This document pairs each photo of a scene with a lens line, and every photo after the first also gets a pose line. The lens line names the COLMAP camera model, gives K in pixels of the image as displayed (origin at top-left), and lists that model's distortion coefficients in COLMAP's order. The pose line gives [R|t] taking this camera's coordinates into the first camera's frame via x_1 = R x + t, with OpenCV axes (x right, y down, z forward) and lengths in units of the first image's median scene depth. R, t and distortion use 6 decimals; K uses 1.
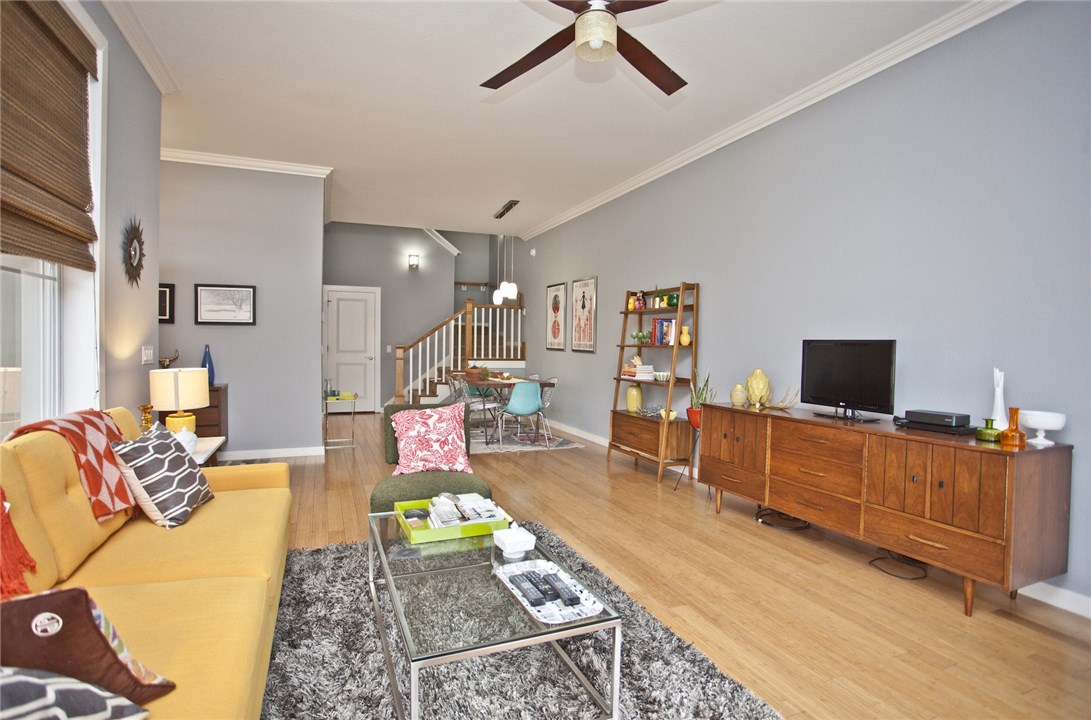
lens RADIAL K [[540.4, 0, 538.8], [0, 540.4, 354.6], [0, 0, 1]] dist [-0.053890, 0.015361]
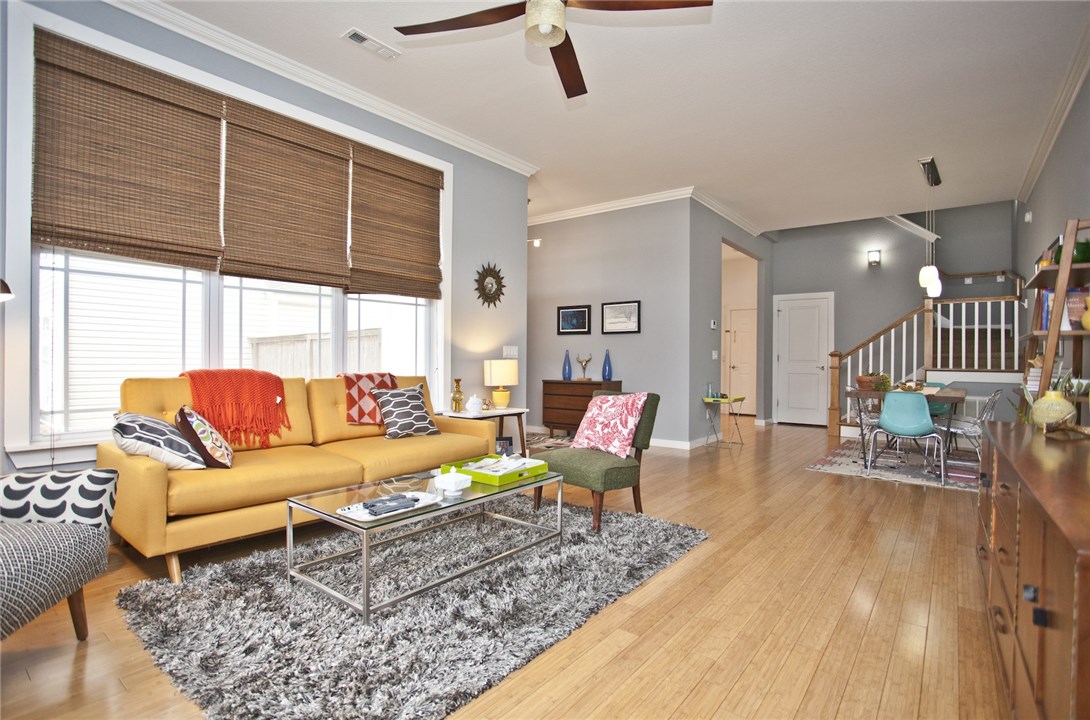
lens RADIAL K [[539.9, 0, 552.6], [0, 539.9, 359.6], [0, 0, 1]] dist [-0.053890, 0.015361]
pose [[0.496651, -0.007952, -0.867914, 0.307527], [-0.021327, 0.999544, -0.021362, 0.025098], [0.867688, 0.029119, 0.496255, 0.161871]]
